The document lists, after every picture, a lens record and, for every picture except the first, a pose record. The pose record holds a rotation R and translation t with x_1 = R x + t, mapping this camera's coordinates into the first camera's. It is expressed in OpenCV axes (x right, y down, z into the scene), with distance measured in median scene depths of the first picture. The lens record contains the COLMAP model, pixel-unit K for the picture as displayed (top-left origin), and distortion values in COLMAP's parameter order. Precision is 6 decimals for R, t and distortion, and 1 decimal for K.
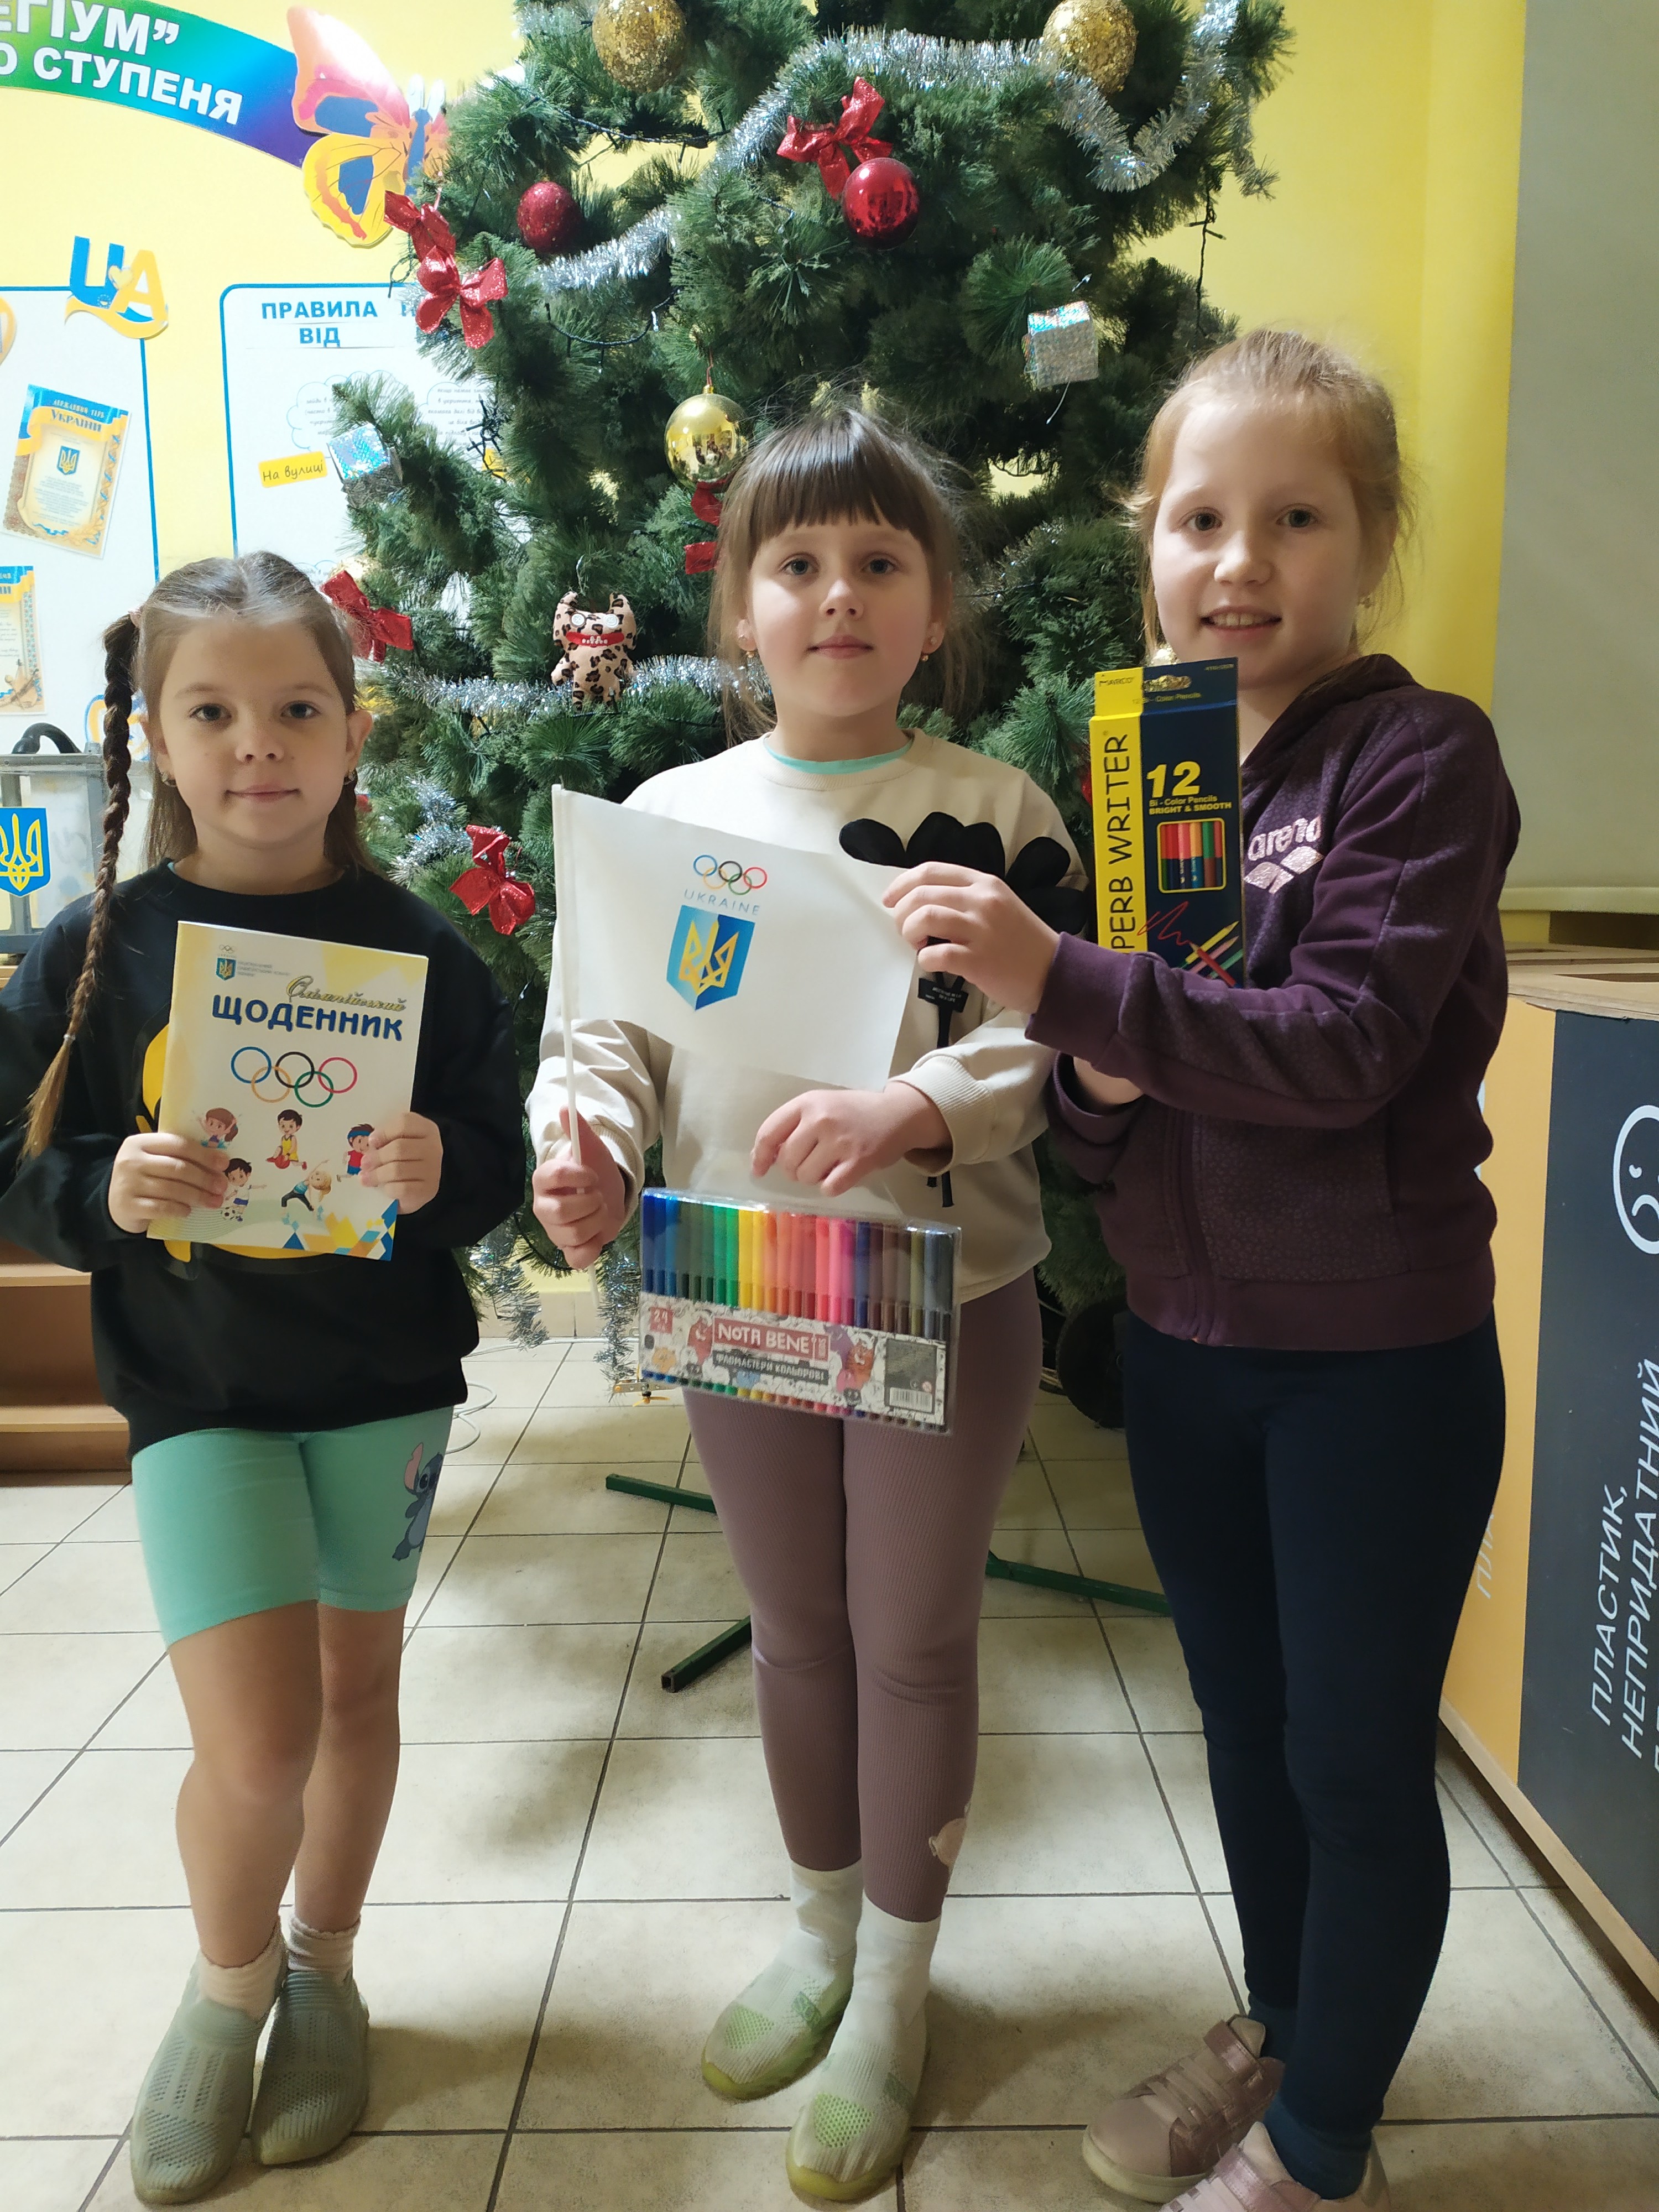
lens RADIAL K [[1628.8, 0, 864.4], [0, 1628.8, 1111.4], [0, 0, 1]] dist [0.001371, -0.004104]
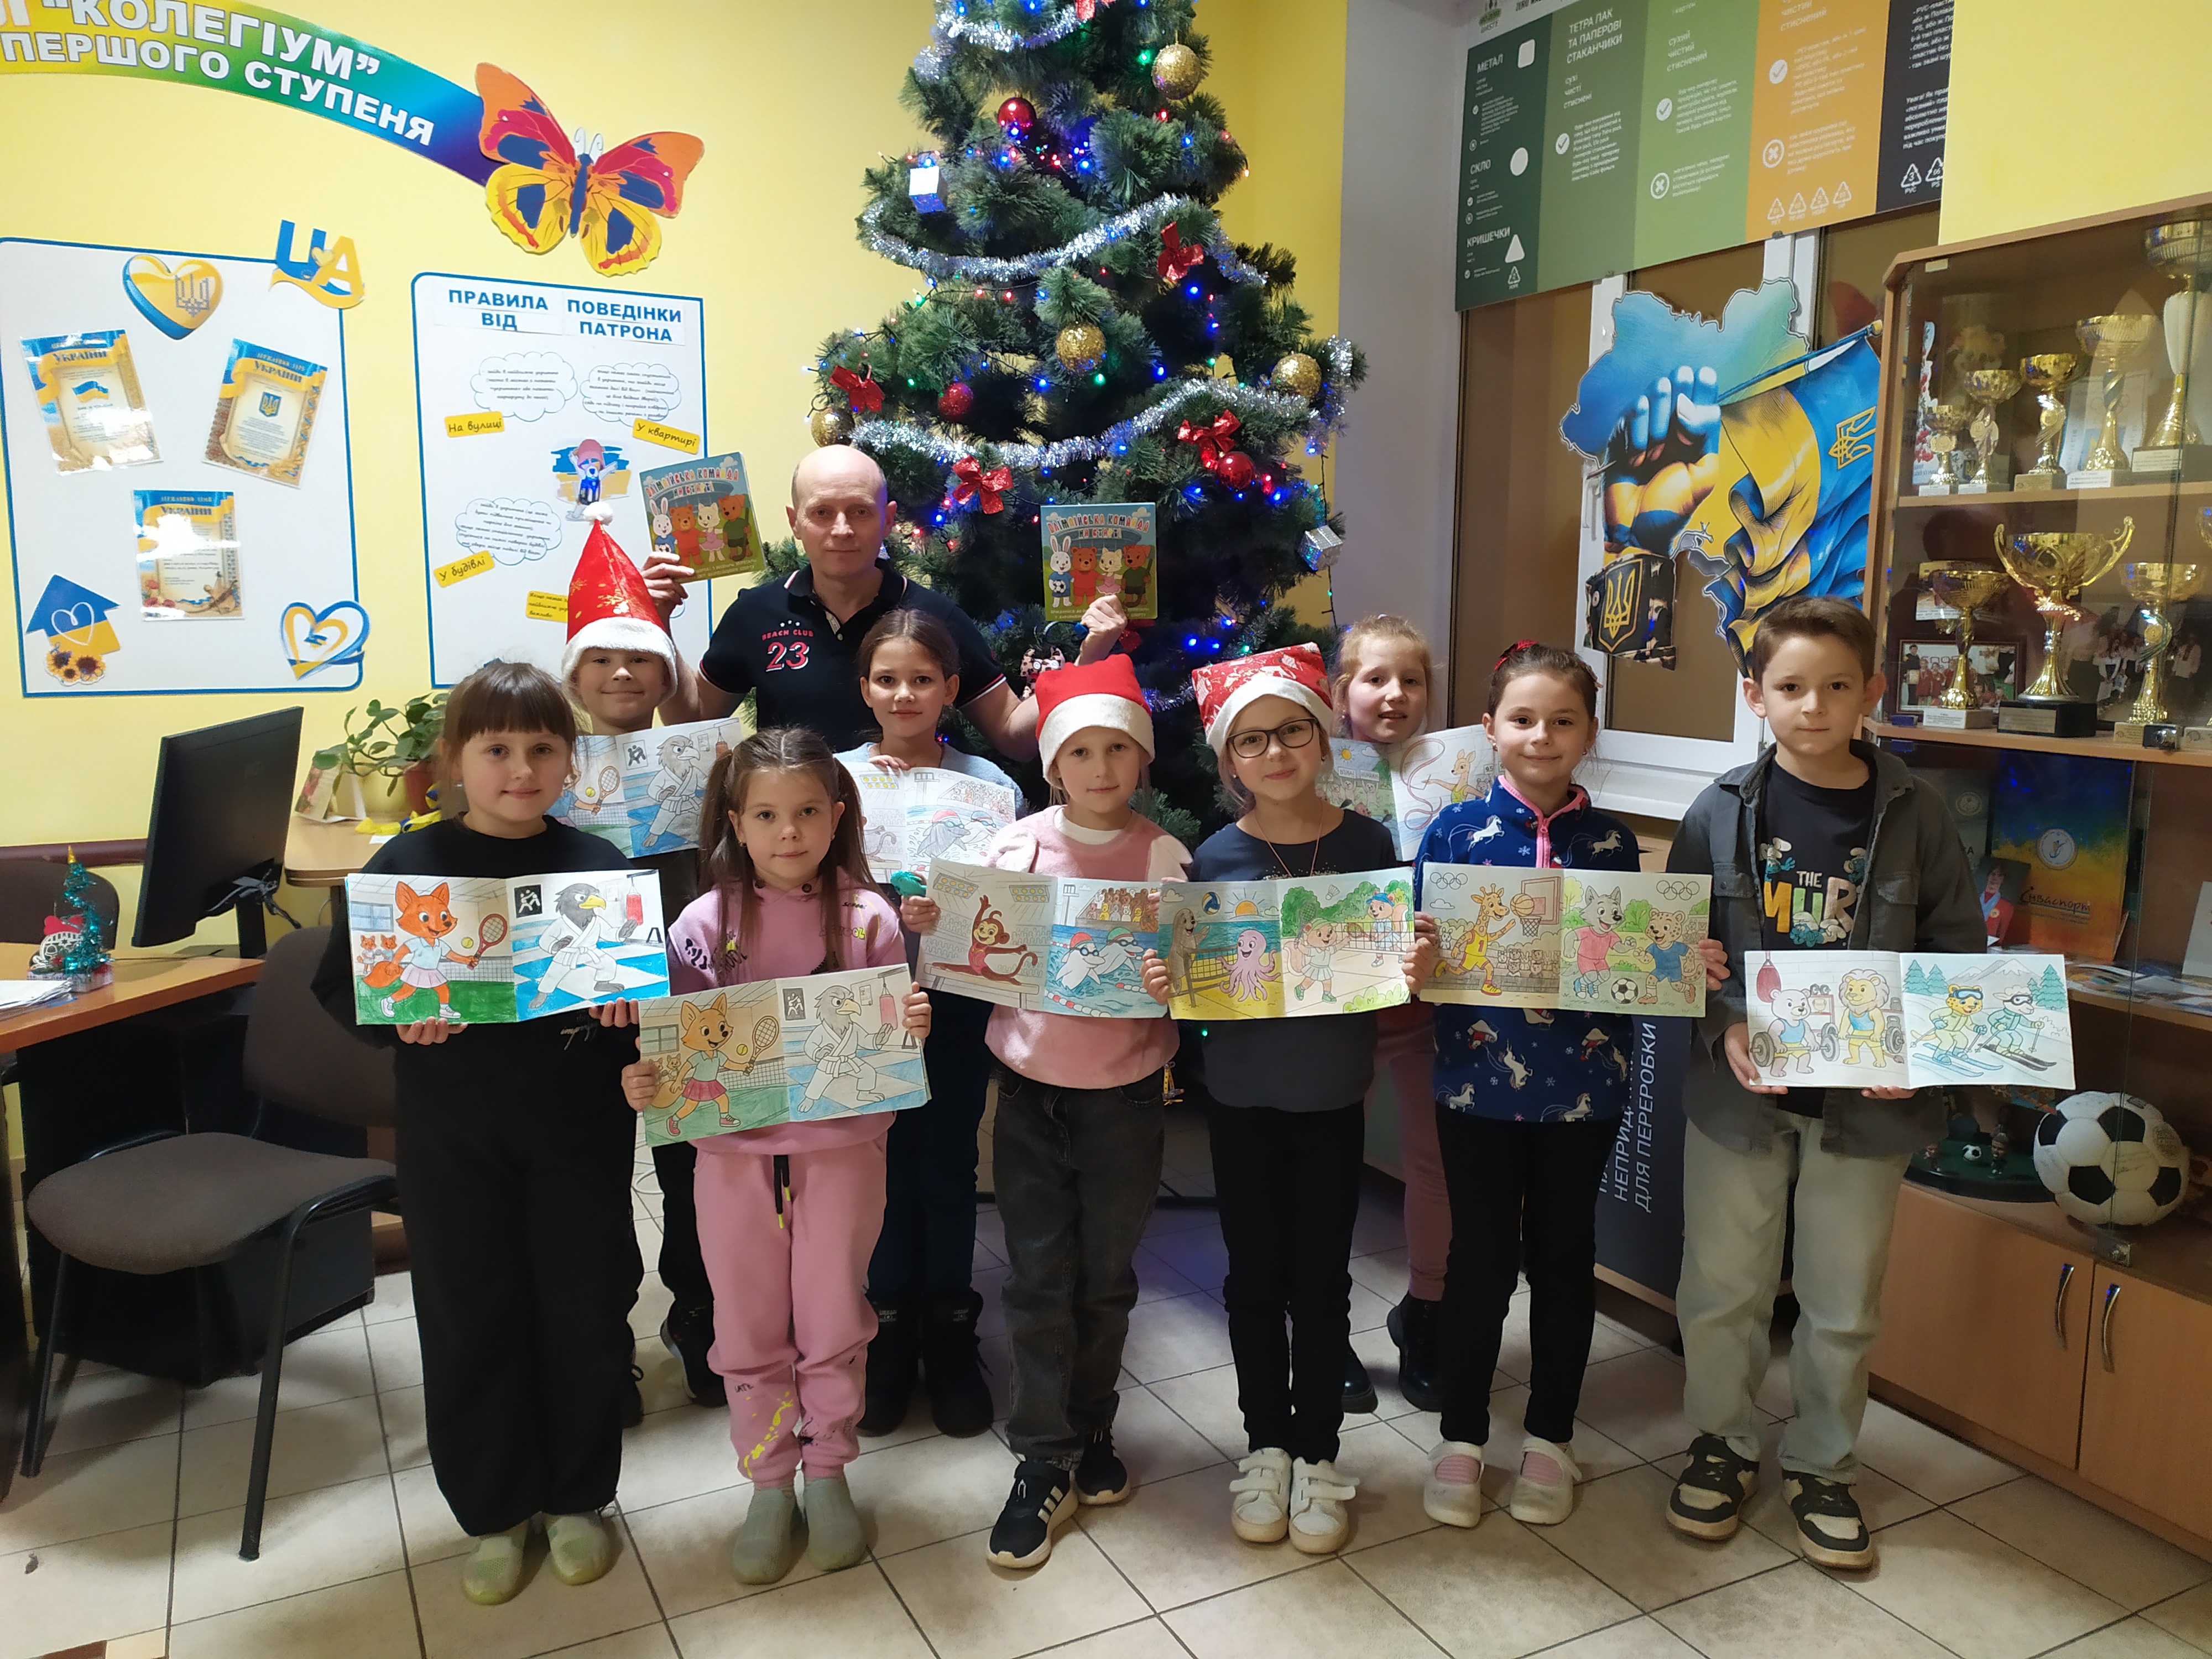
lens RADIAL K [[1715.0, 0, 1118.4], [0, 1715.0, 806.1], [0, 0, 1]] dist [0.072786, -0.136262]
pose [[0.888226, -0.040546, 0.457615, -0.540835], [0.047656, 0.998856, -0.003998, -0.080870], [-0.456929, 0.025359, 0.889142, -0.380307]]
